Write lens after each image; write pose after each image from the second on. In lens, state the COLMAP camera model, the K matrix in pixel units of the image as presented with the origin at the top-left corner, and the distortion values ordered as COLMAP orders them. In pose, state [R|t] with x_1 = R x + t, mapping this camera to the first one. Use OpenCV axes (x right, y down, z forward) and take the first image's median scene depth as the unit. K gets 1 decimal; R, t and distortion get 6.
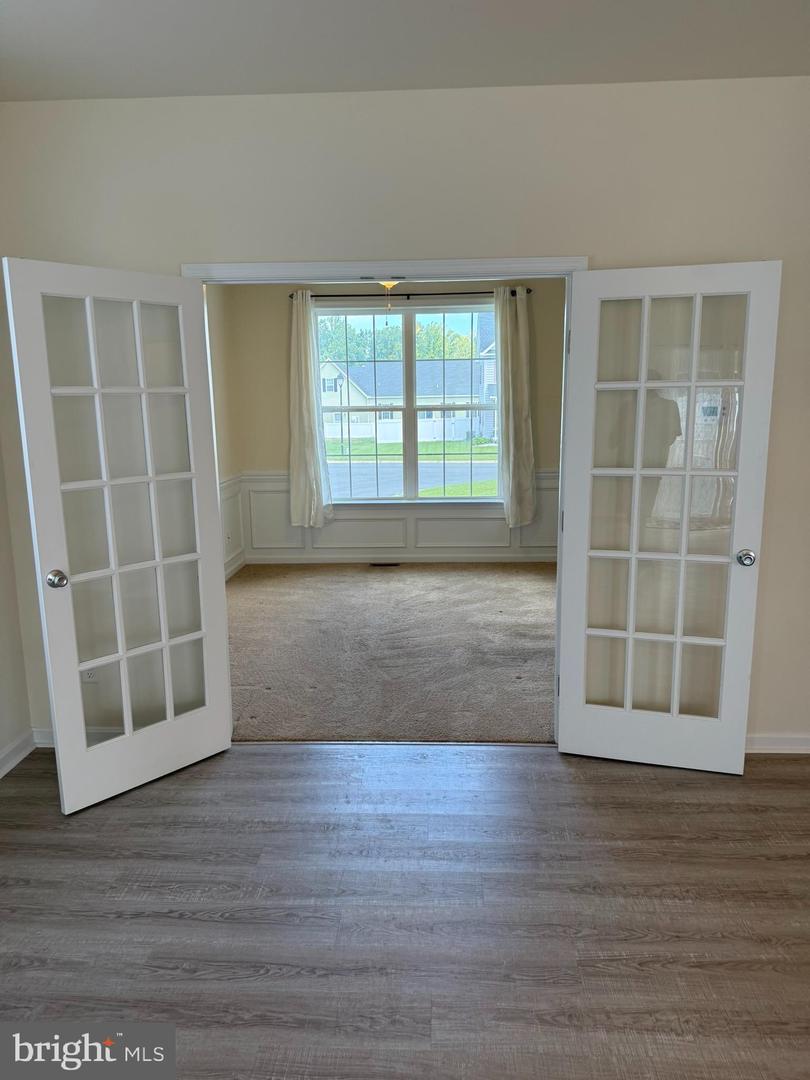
lens RADIAL K [[753.2, 0, 404.7], [0, 753.2, 544.2], [0, 0, 1]] dist [0.040995, -0.063417]
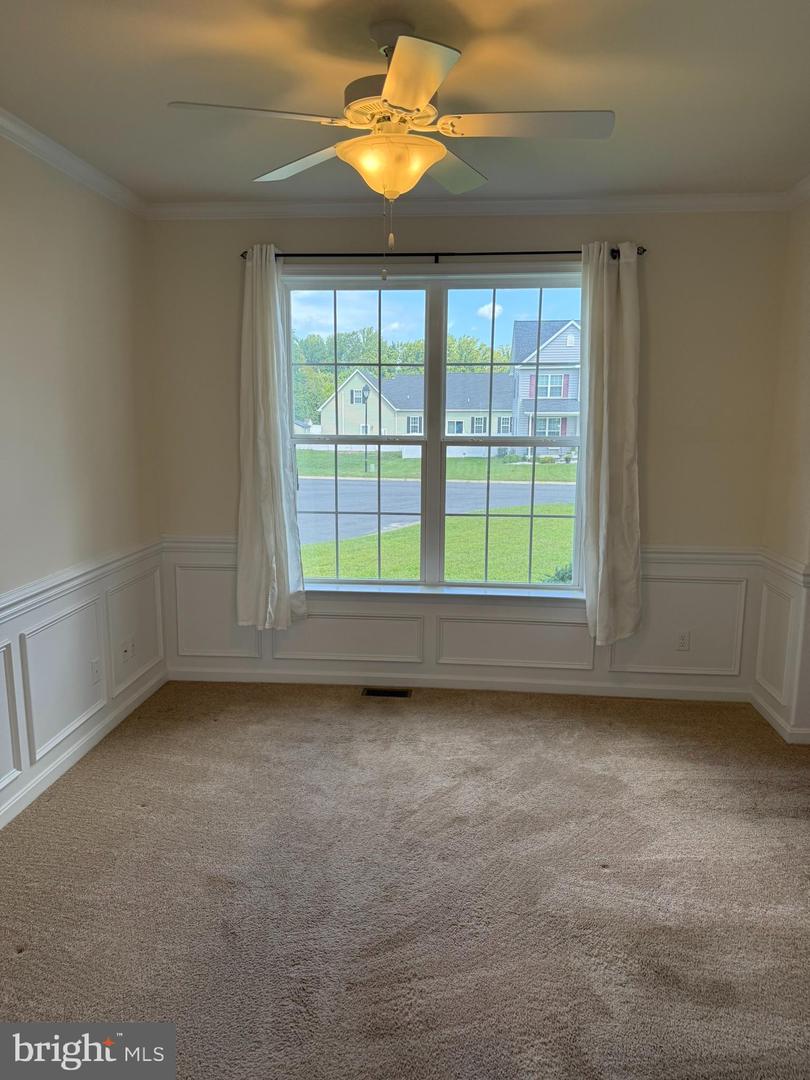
lens RADIAL K [[753.2, 0, 397.4], [0, 753.2, 528.5], [0, 0, 1]] dist [0.040995, -0.063417]
pose [[0.998576, 0.028277, -0.045236, 0.006765], [-0.029878, 0.998937, -0.035112, -0.088974], [0.044195, 0.036413, 0.998359, 0.397558]]
